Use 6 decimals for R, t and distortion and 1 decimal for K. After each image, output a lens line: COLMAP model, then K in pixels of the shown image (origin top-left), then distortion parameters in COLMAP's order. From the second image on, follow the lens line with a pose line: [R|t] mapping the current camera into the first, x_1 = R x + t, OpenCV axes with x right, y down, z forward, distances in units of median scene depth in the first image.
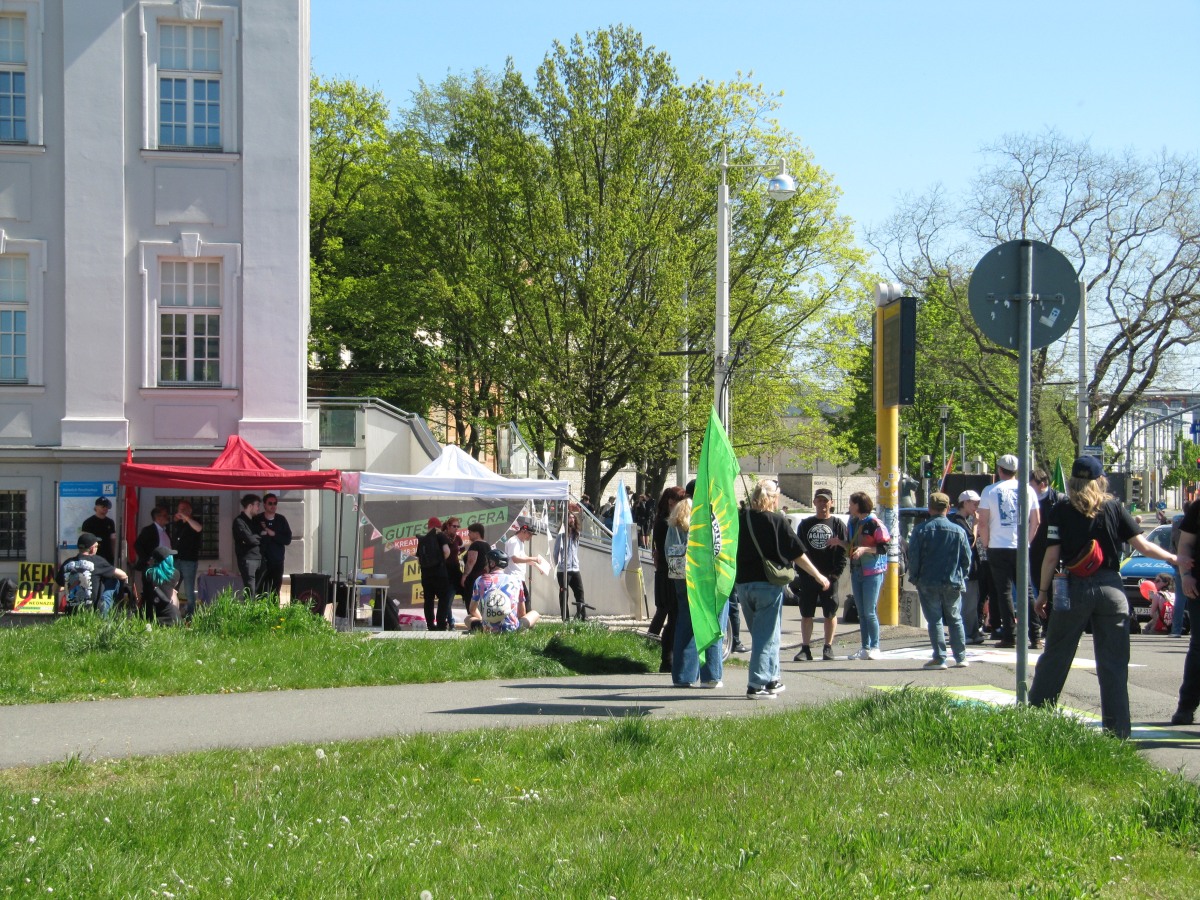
lens RADIAL K [[2181.8, 0, 583.0], [0, 2181.8, 464.4], [0, 0, 1]] dist [0.158957, 0.000000]
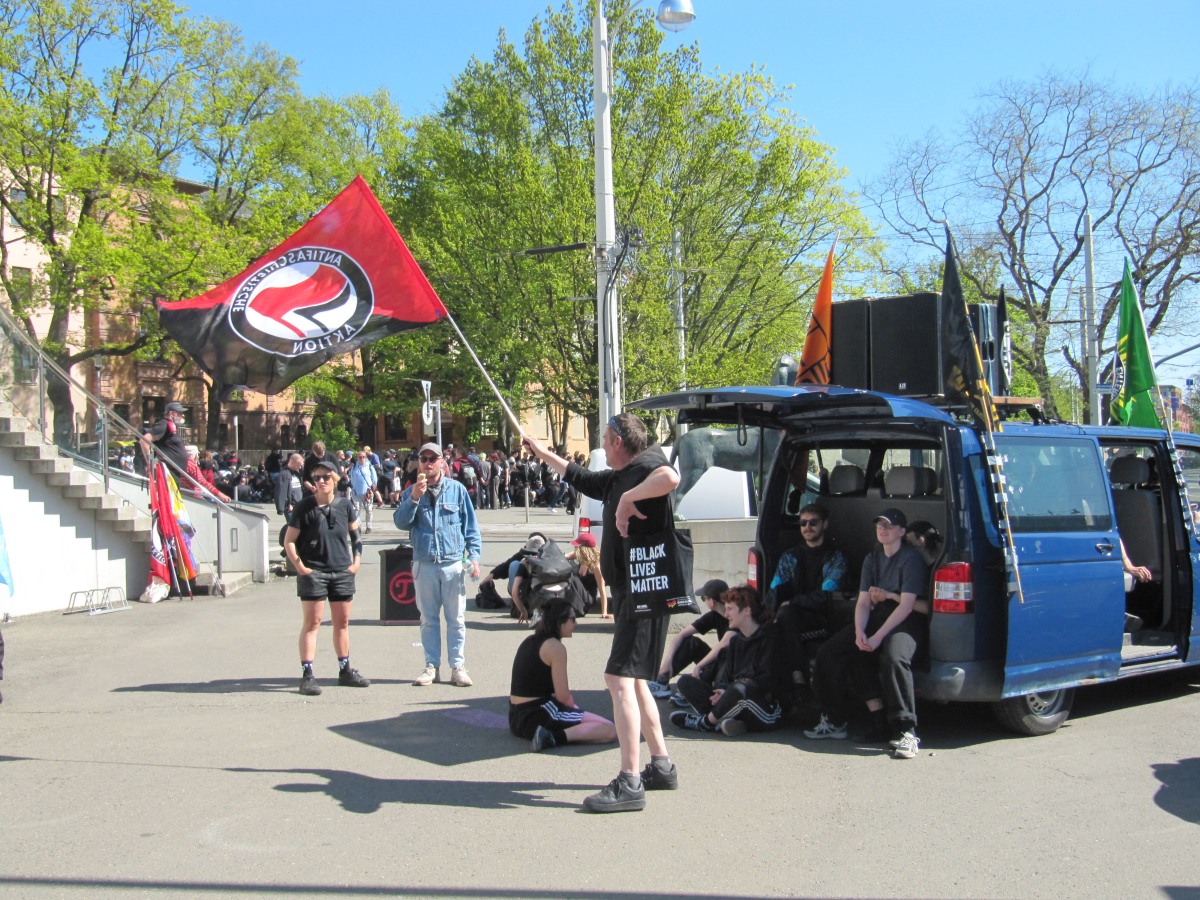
lens RADIAL K [[1346.4, 0, 603.1], [0, 1346.4, 455.0], [0, 0, 1]] dist [0.021260, 0.000000]
pose [[0.993495, -0.032168, -0.109238, 0.077385], [0.032337, 0.999477, -0.000227, 0.013955], [0.109188, -0.003307, 0.994016, 0.387091]]
